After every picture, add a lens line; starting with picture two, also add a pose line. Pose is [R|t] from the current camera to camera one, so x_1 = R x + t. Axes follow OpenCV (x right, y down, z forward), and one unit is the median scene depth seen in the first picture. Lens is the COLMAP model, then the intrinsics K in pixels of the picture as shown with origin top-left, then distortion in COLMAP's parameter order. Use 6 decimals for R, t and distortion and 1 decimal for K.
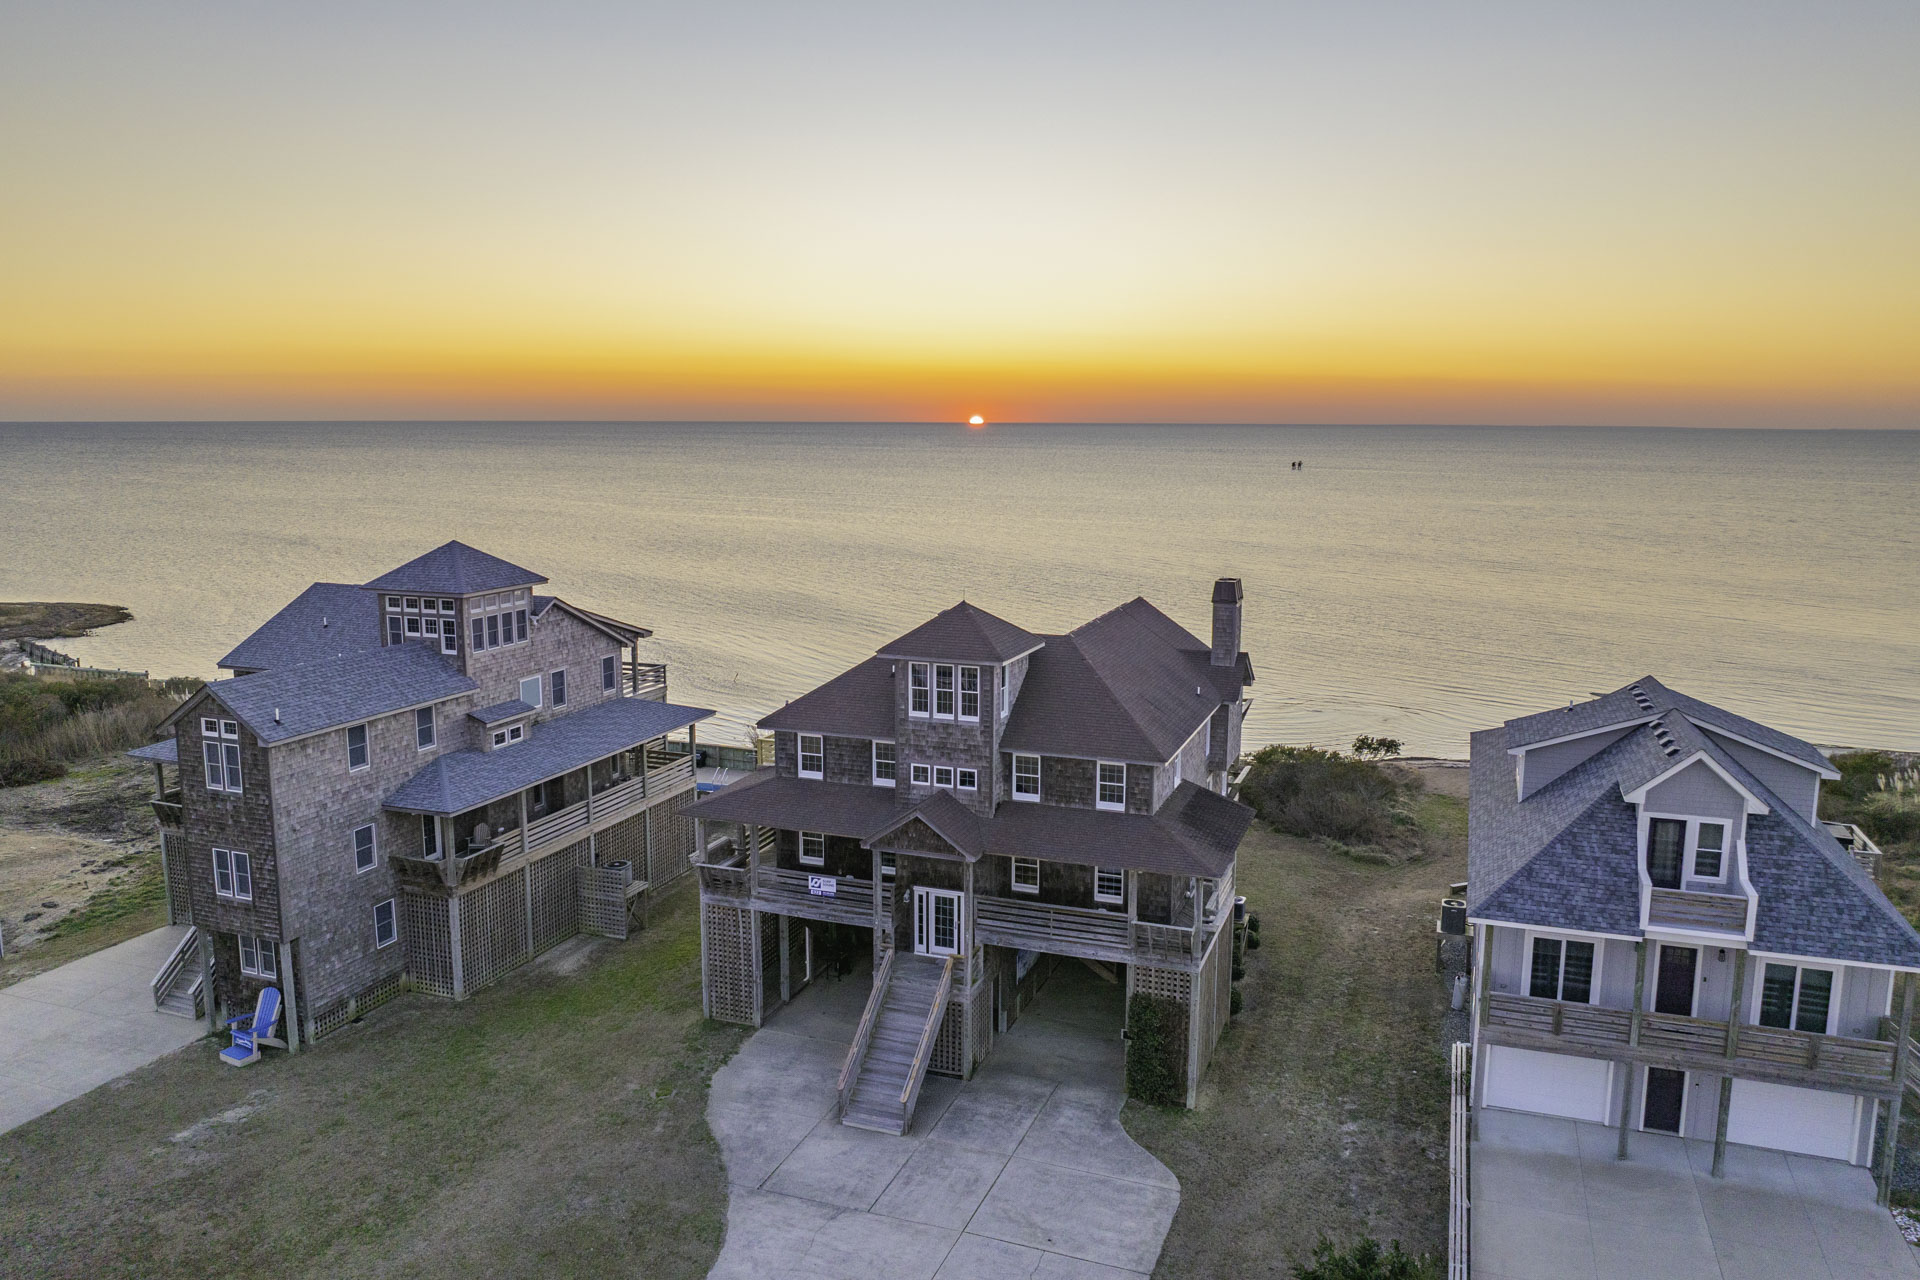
lens RADIAL K [[1344.0, 0, 960.0], [0, 1344.0, 640.0], [0, 0, 1]] dist [0.003339, -0.000135]
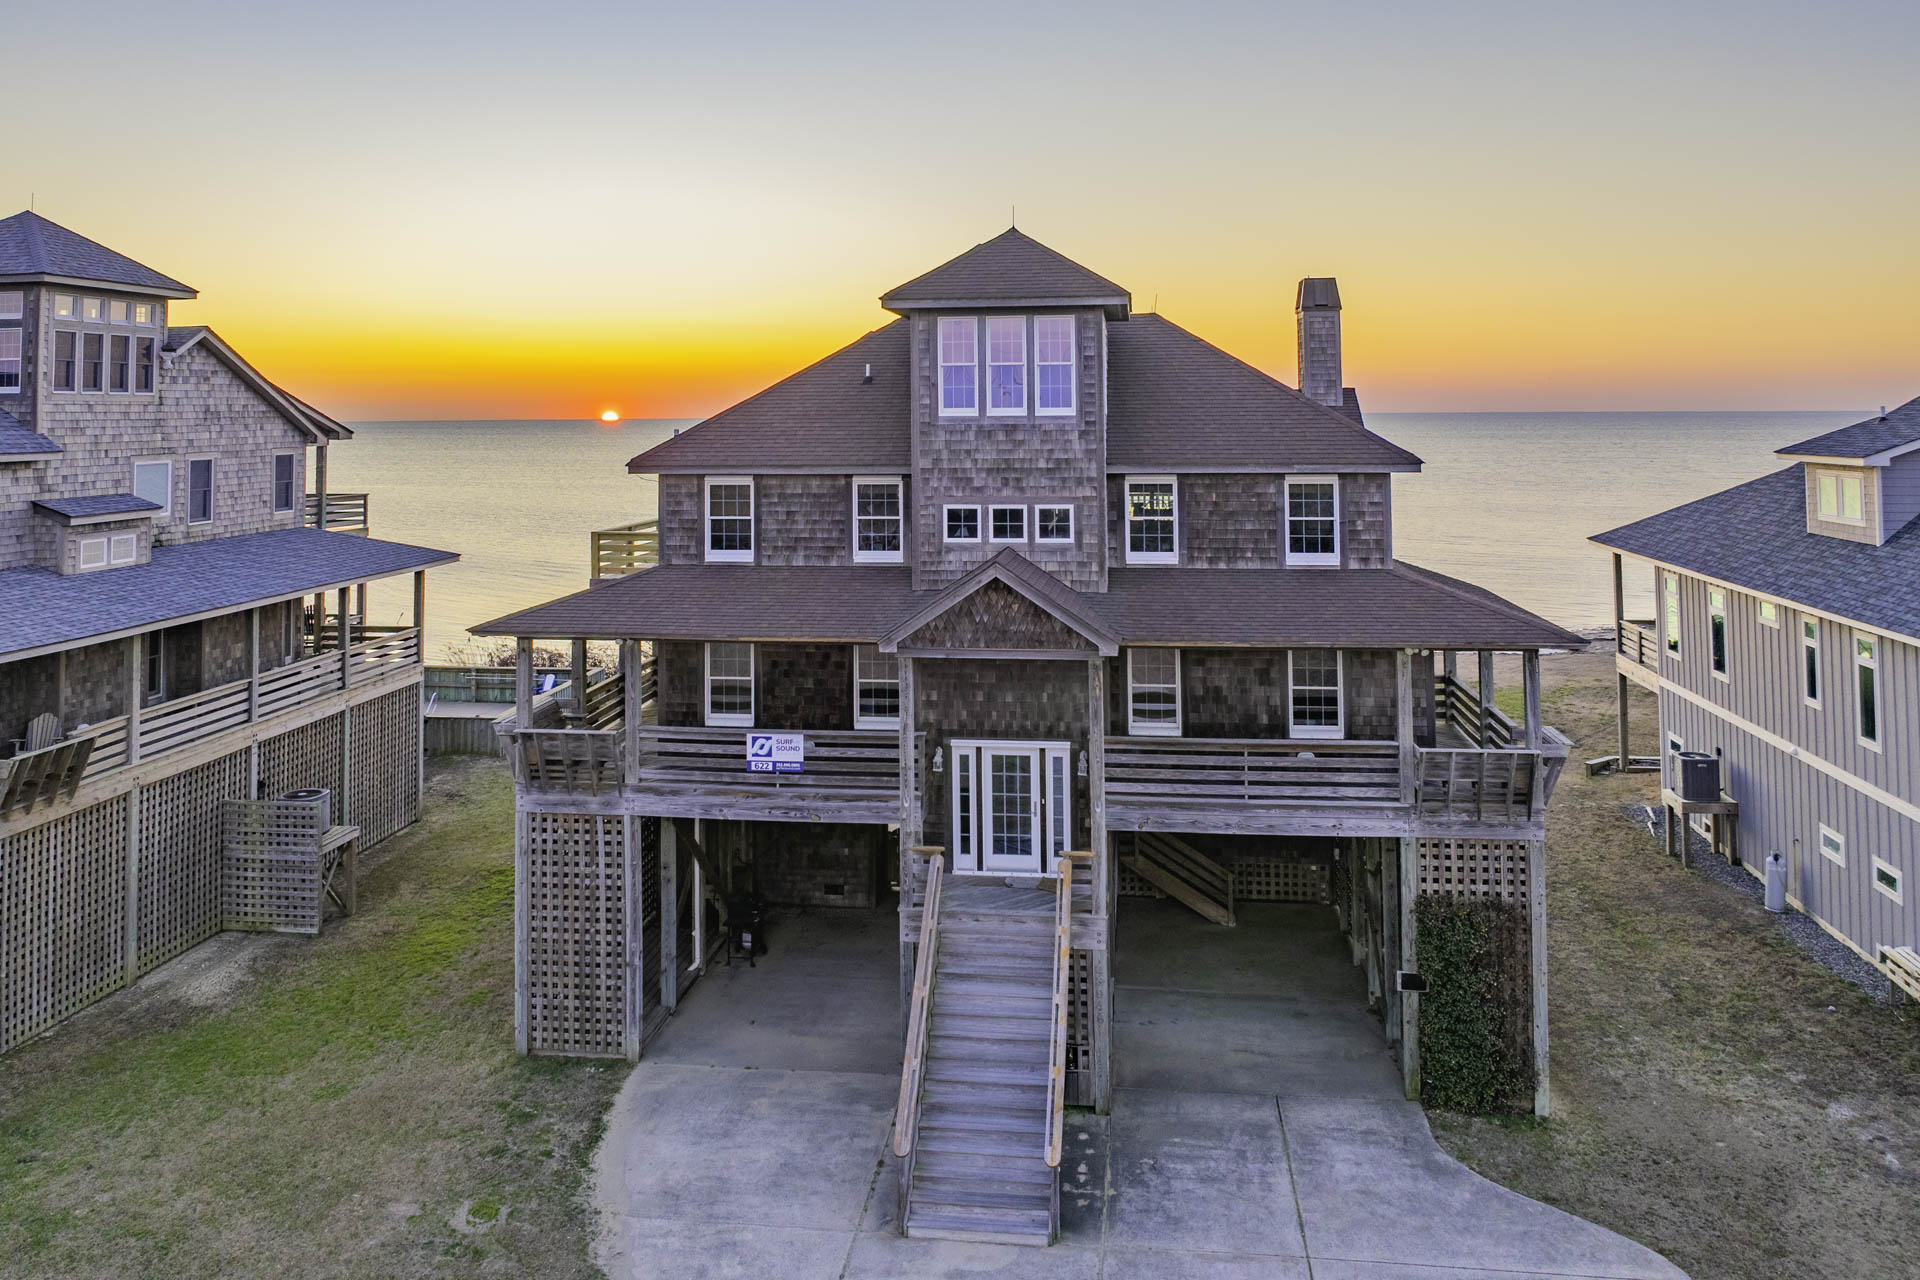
lens RADIAL K [[1357.3, 0, 842.1], [0, 1357.3, 428.5], [0, 0, 1]] dist [-0.008299, -0.007413]
pose [[0.974918, 0.004129, 0.222527, -0.192812], [0.041032, 0.979356, -0.197936, 0.163478], [-0.218751, 0.202102, 0.954622, 0.460848]]
